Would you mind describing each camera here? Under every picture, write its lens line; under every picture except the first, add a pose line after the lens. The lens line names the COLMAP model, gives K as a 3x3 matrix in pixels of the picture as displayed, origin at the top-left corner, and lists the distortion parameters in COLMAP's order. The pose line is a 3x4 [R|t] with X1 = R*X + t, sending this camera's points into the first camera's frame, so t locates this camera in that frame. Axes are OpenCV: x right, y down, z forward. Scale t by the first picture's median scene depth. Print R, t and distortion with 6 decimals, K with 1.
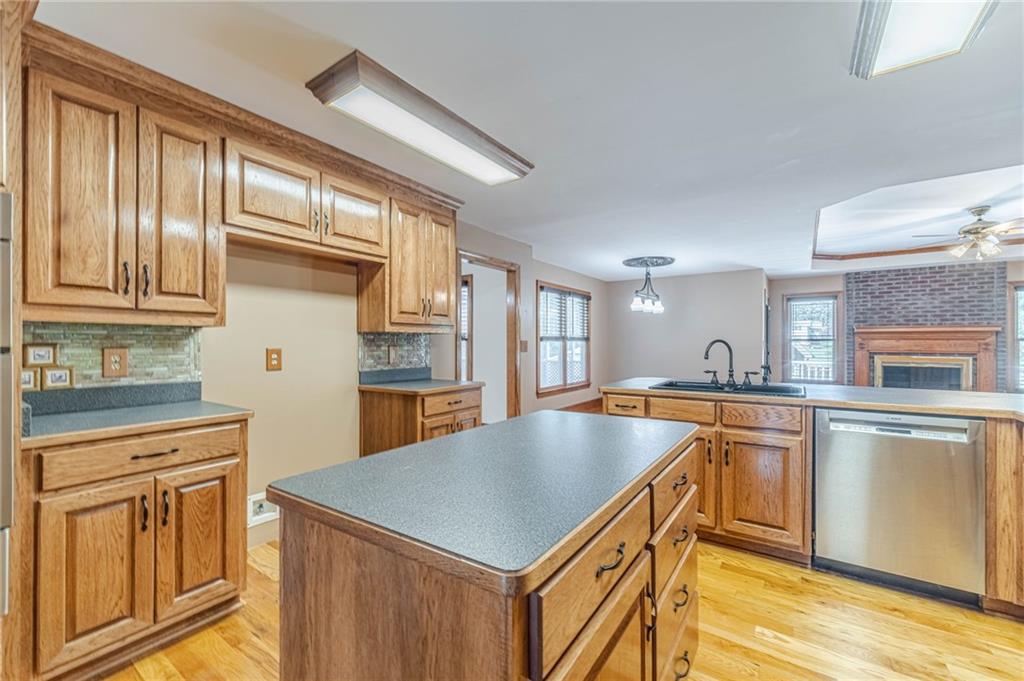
lens RADIAL K [[412.0, 0, 514.1], [0, 412.0, 341.7], [0, 0, 1]] dist [-0.004351, -0.000068]
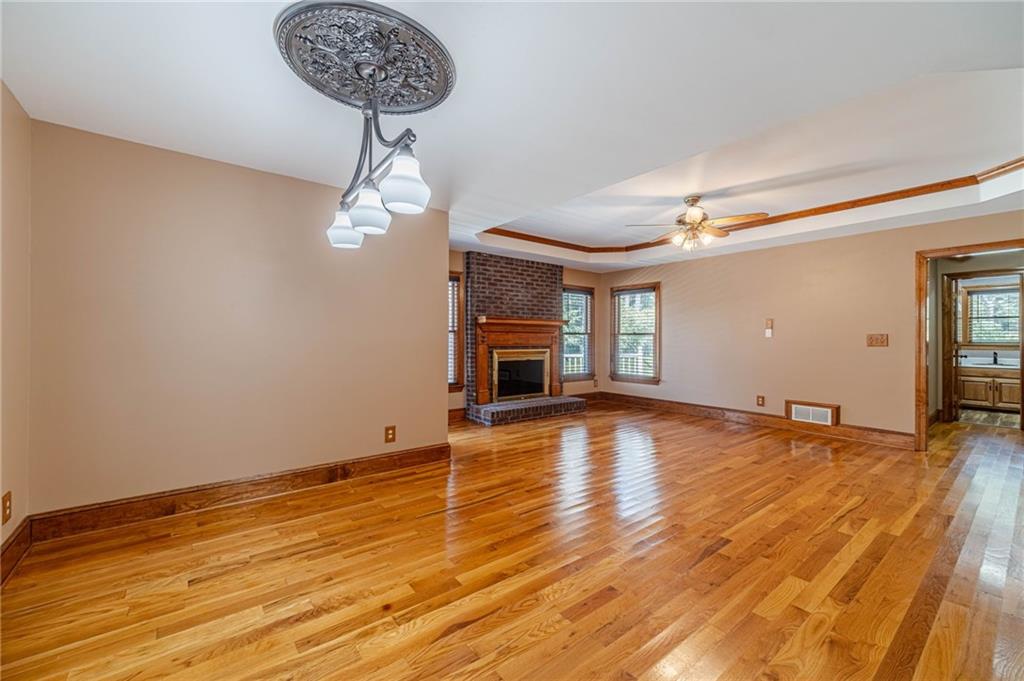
lens RADIAL K [[412.0, 0, 514.6], [0, 412.0, 339.4], [0, 0, 1]] dist [-0.004351, -0.000068]
pose [[0.295891, -0.000498, 0.955222, 0.042489], [-0.005111, 0.999985, 0.002105, 0.008951], [-0.955208, -0.005505, 0.295883, 0.695031]]
